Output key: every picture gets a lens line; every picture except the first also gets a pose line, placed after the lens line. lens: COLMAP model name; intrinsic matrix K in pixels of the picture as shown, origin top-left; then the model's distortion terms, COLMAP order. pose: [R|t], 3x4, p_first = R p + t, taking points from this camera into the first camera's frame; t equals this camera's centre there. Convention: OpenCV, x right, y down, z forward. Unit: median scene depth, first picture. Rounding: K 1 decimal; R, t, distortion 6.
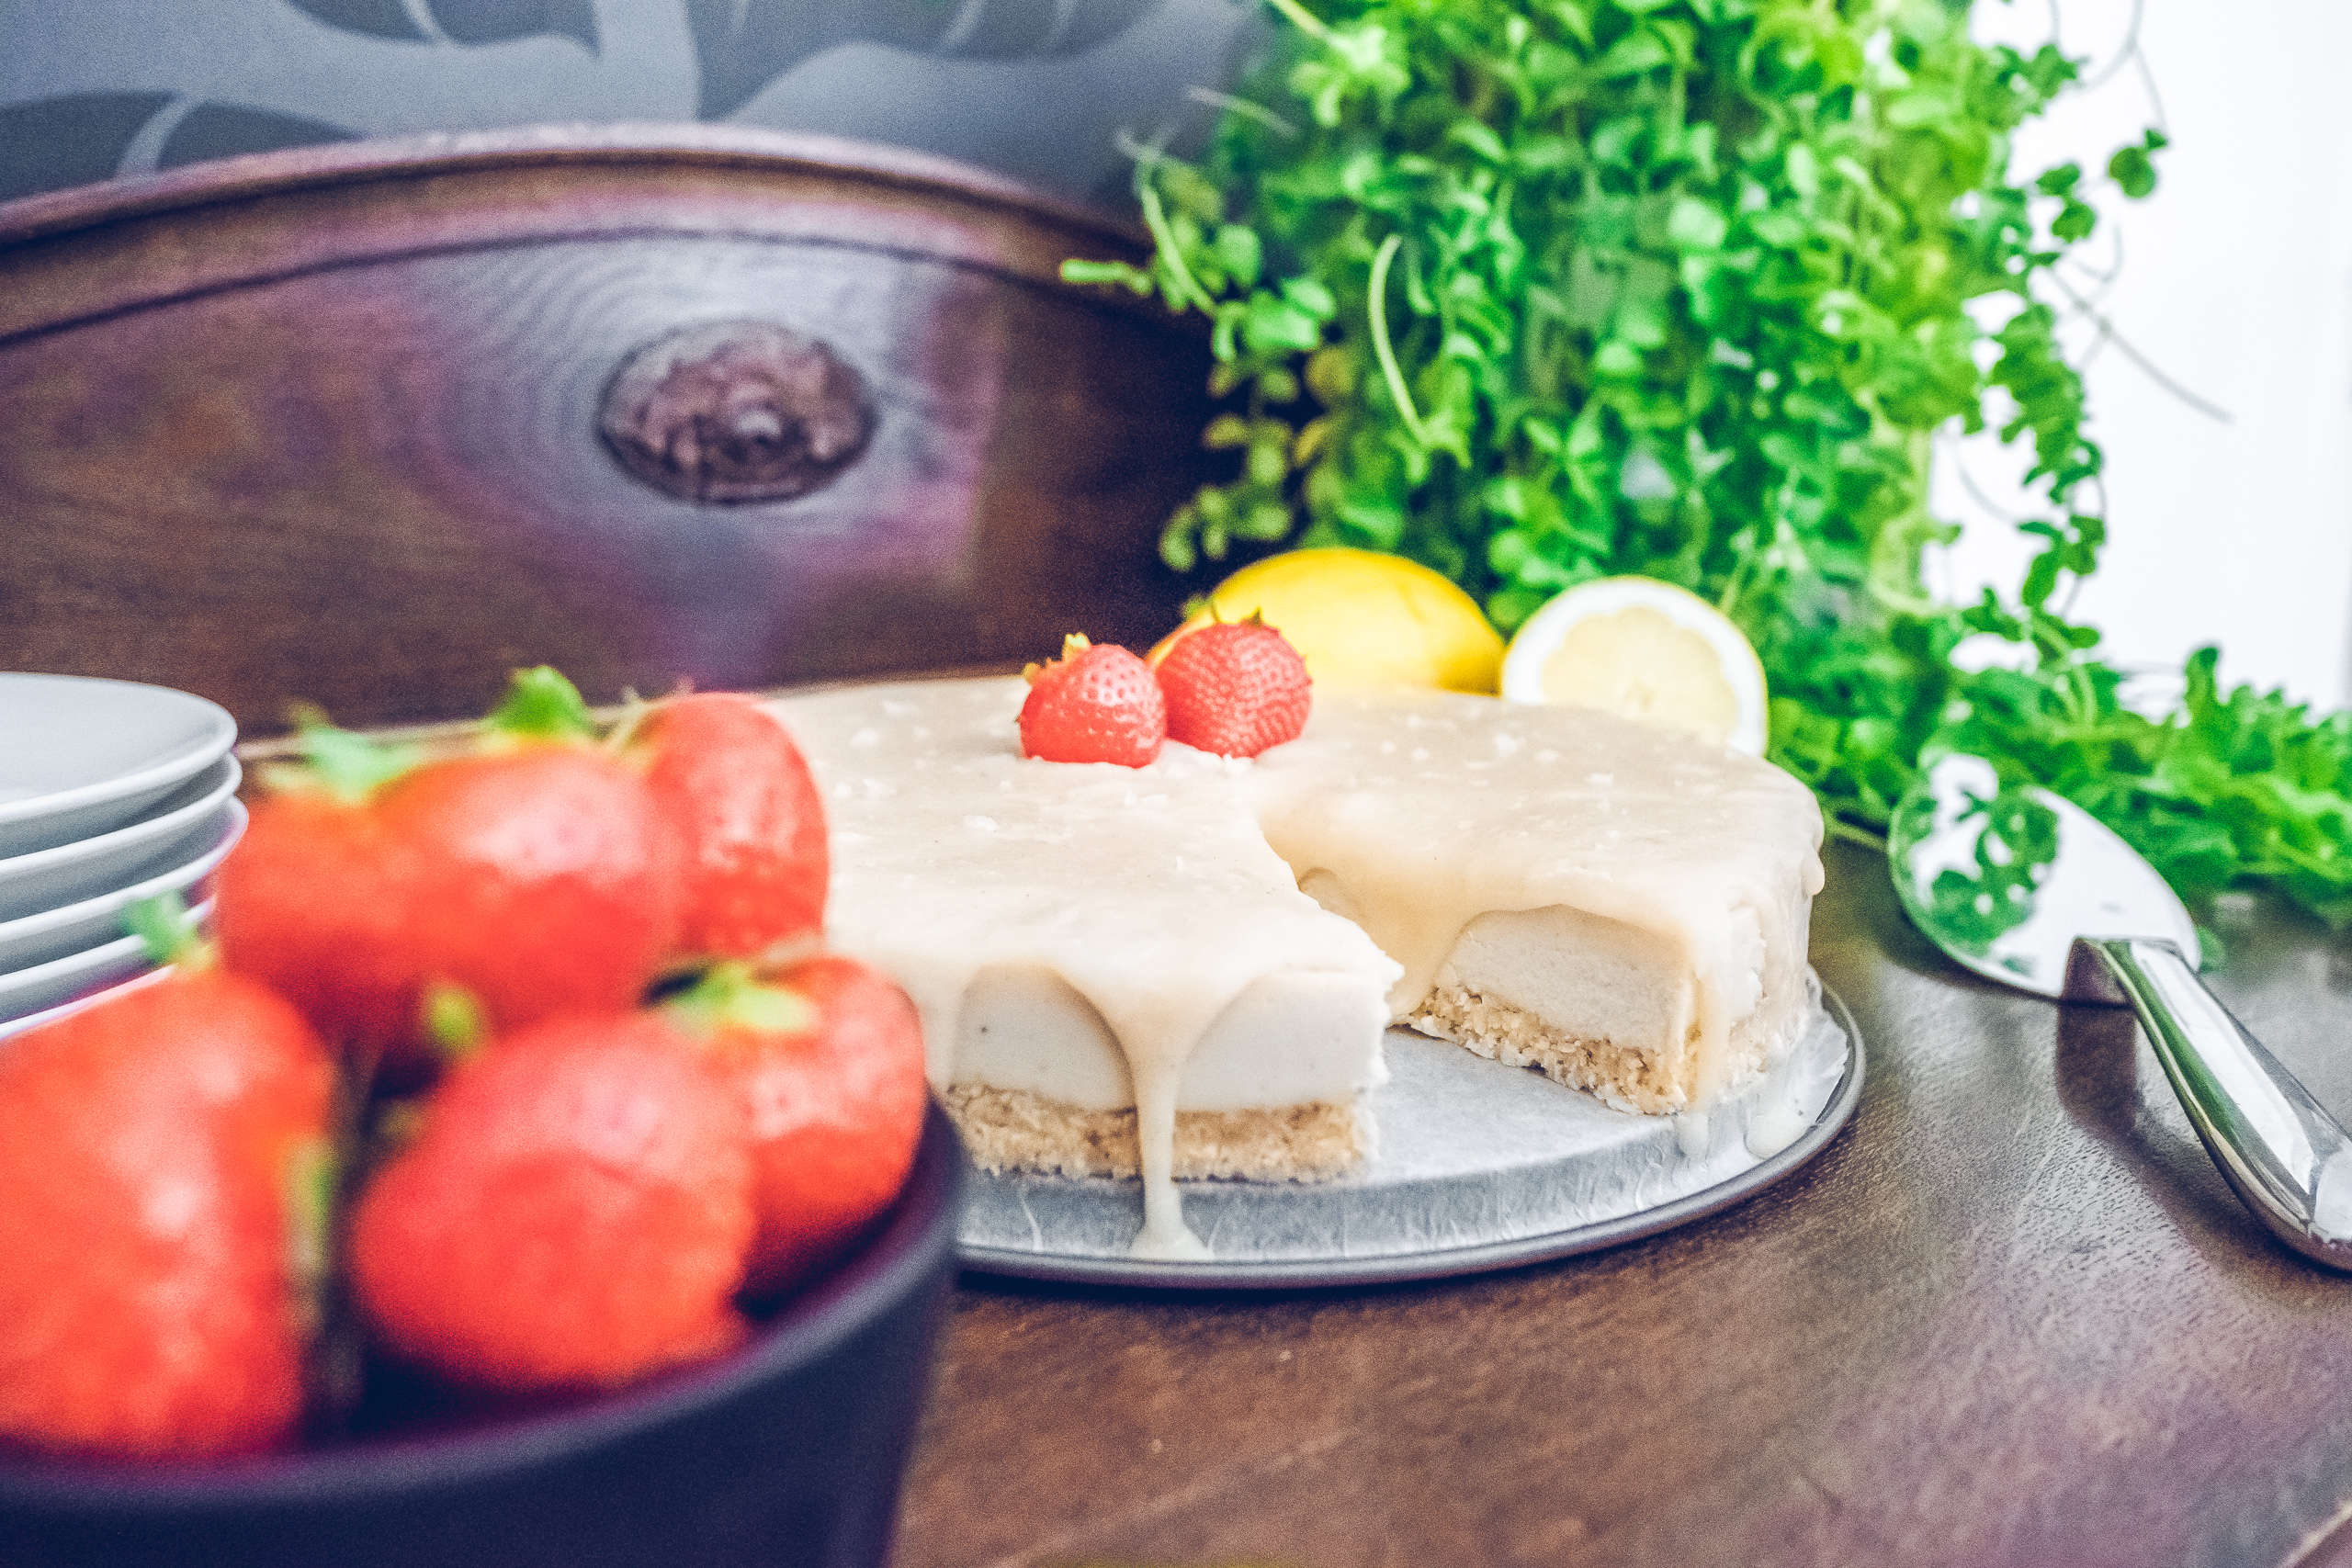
lens RADIAL K [[1881.6, 0, 1167.0], [0, 1881.6, 723.9], [0, 0, 1]] dist [-0.013029, -0.005752]
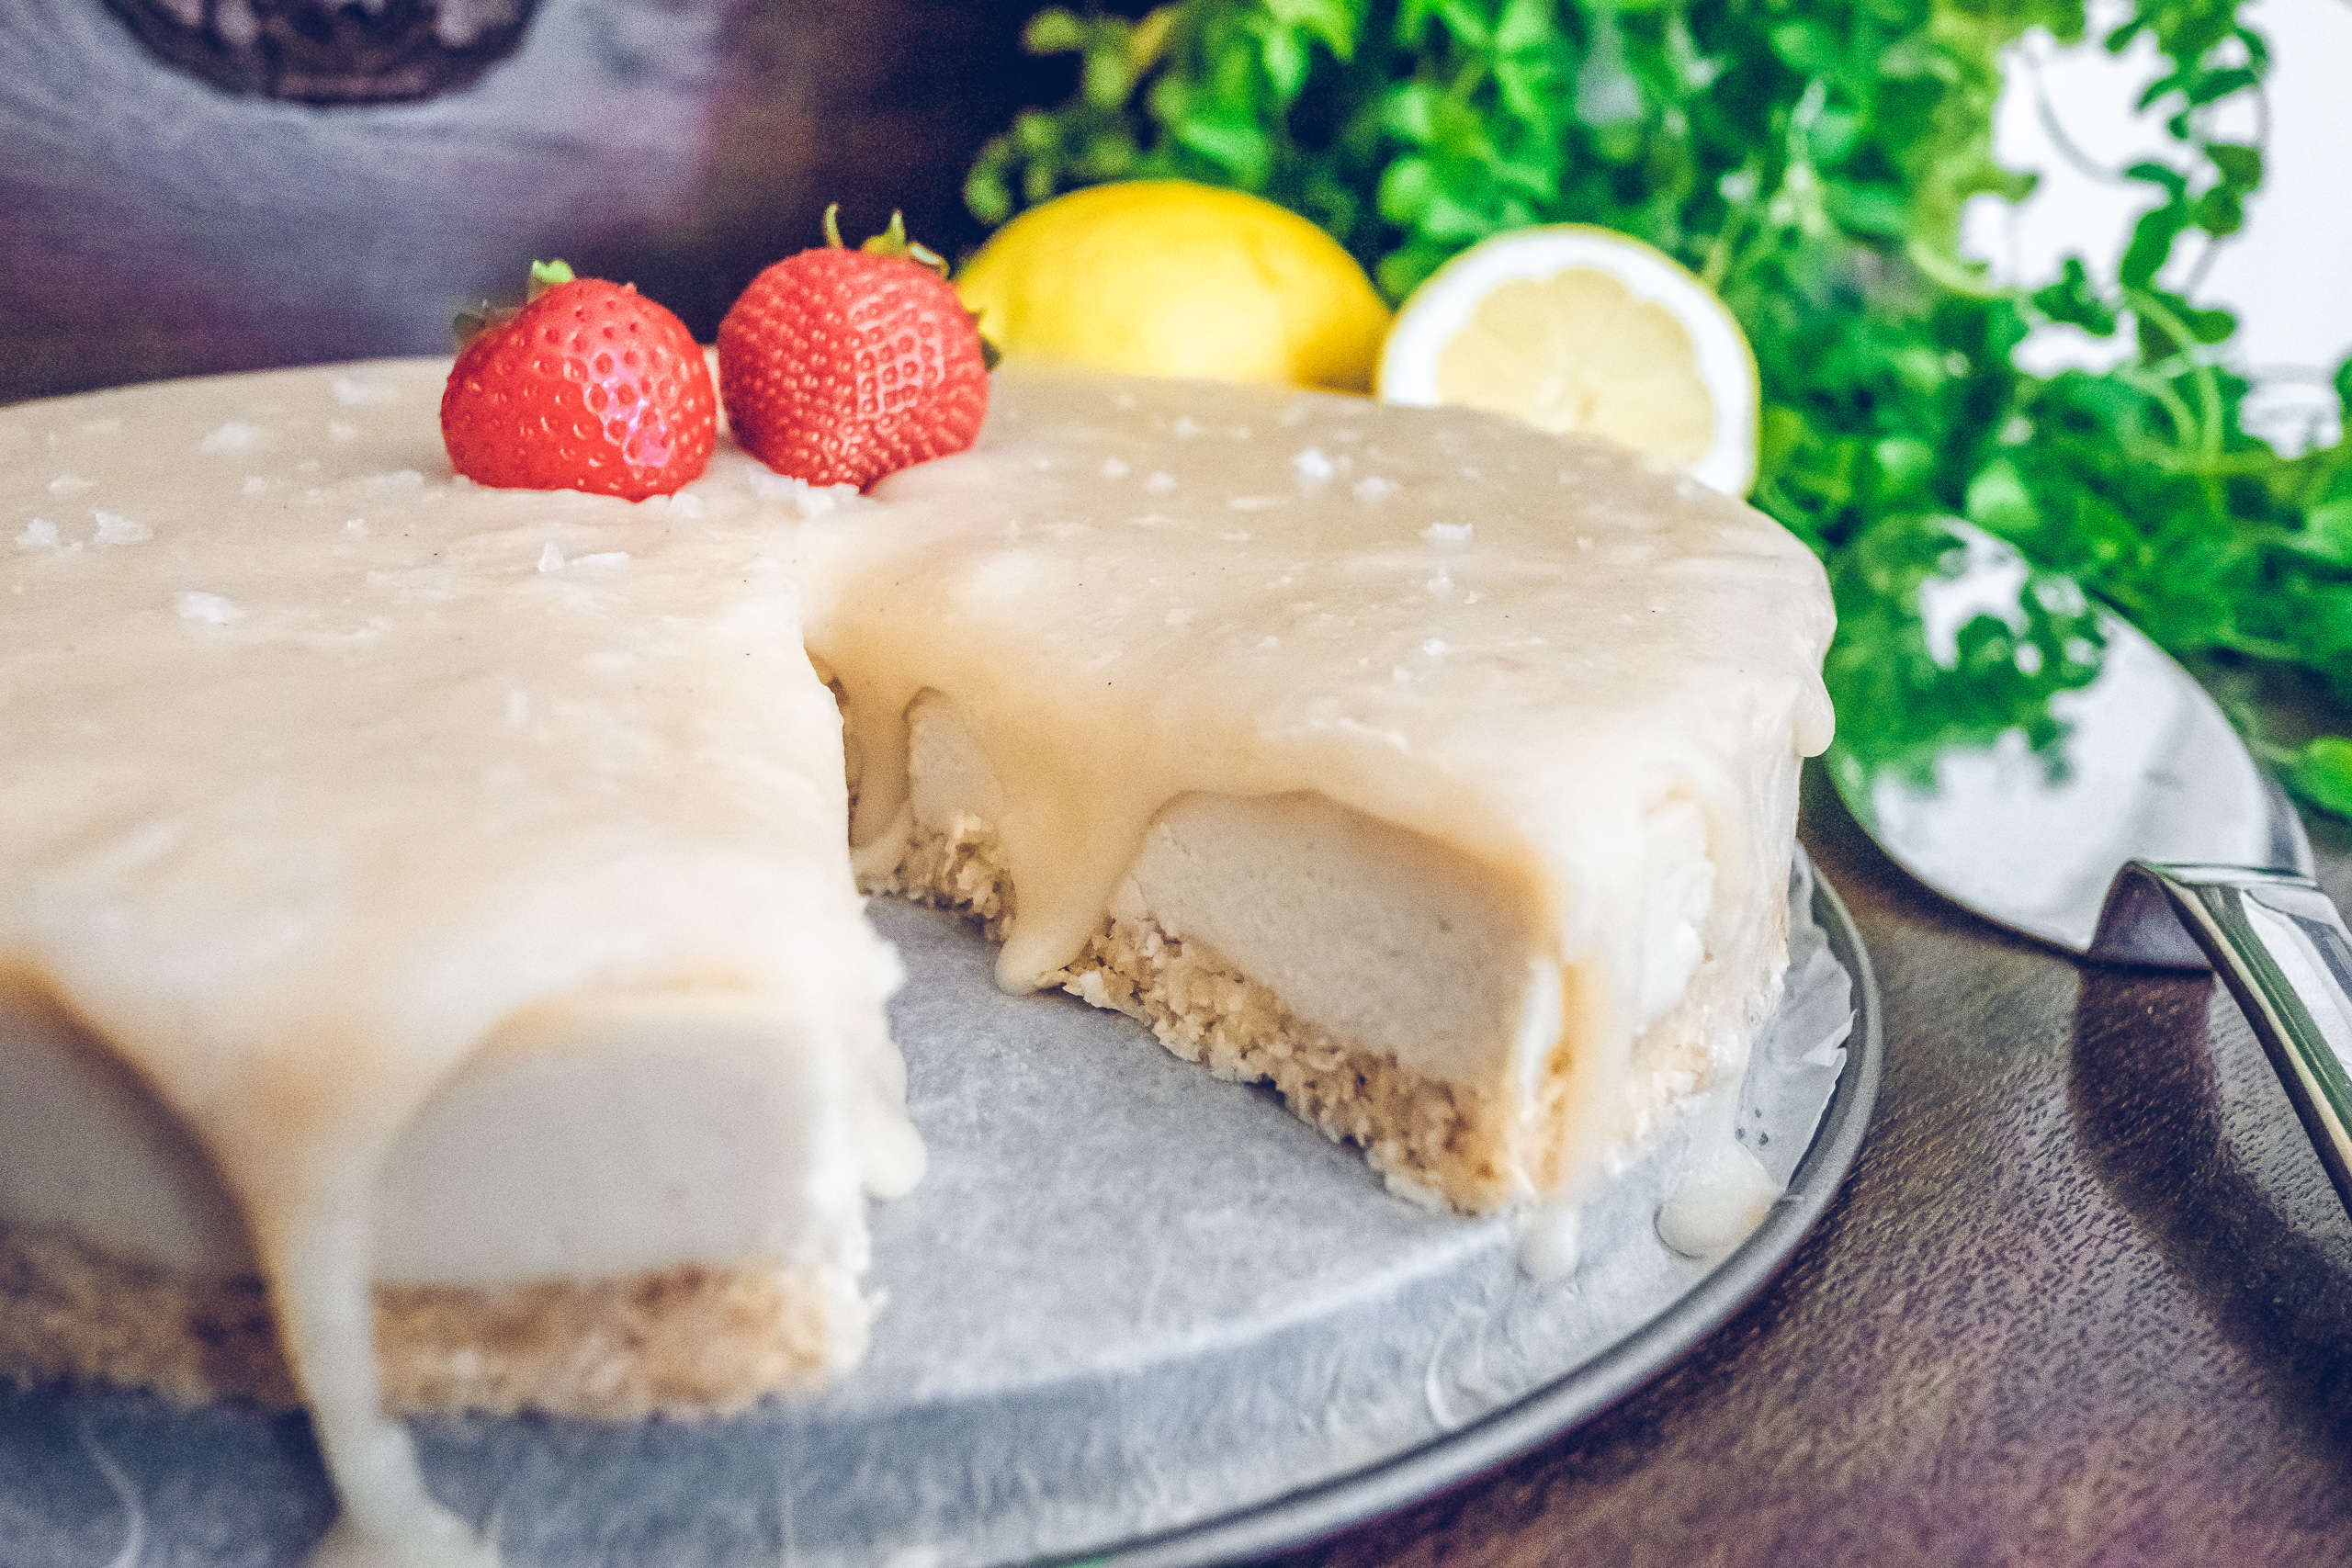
lens RADIAL K [[1967.9, 0, 1176.0], [0, 1967.9, 784.0], [0, 0, 1]] dist [0.035098, -0.101501]
pose [[0.999590, 0.010509, 0.026623, 0.143938], [-0.014915, 0.985133, 0.171145, 0.004140], [-0.024428, -0.171472, 0.984886, 0.437883]]
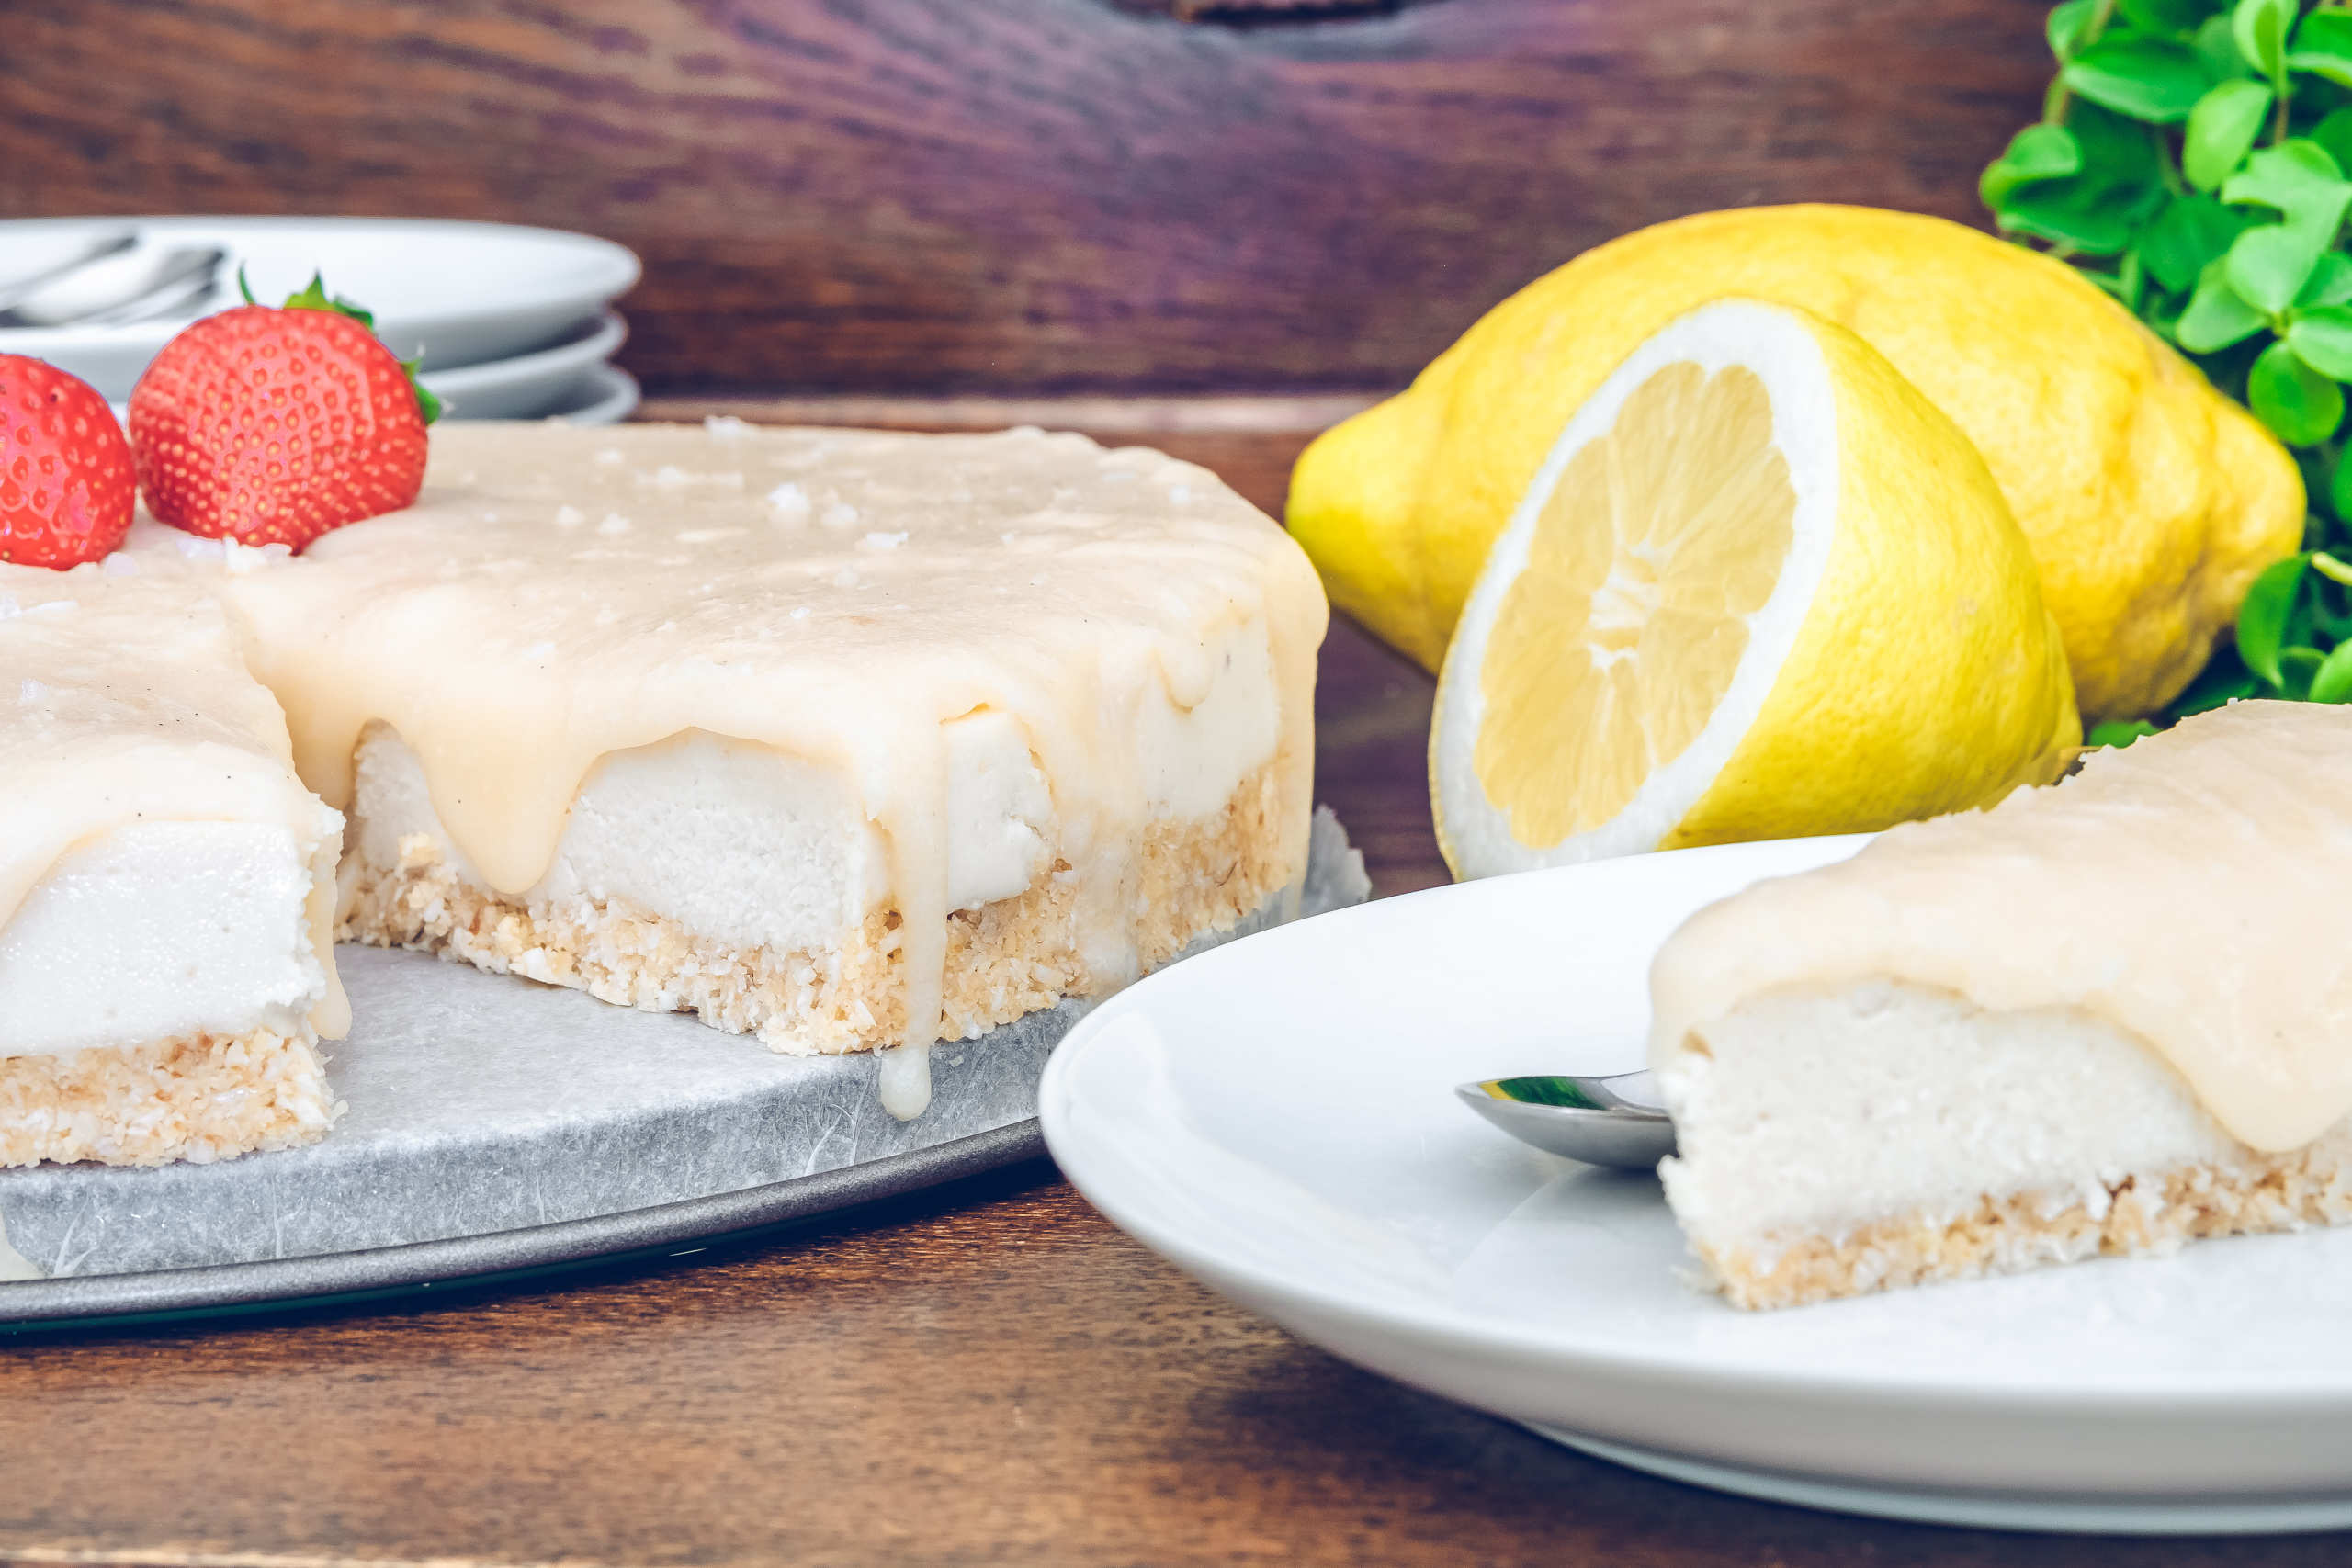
lens RADIAL K [[5124.7, 0, 1176.0], [0, 5124.7, 784.0], [0, 0, 1]] dist [0.104236, 0.262998]
pose [[0.997420, -0.057686, 0.042725, 0.266142], [0.056777, 0.998141, 0.022175, 0.078645], [-0.043925, -0.019692, 0.998841, -0.584249]]
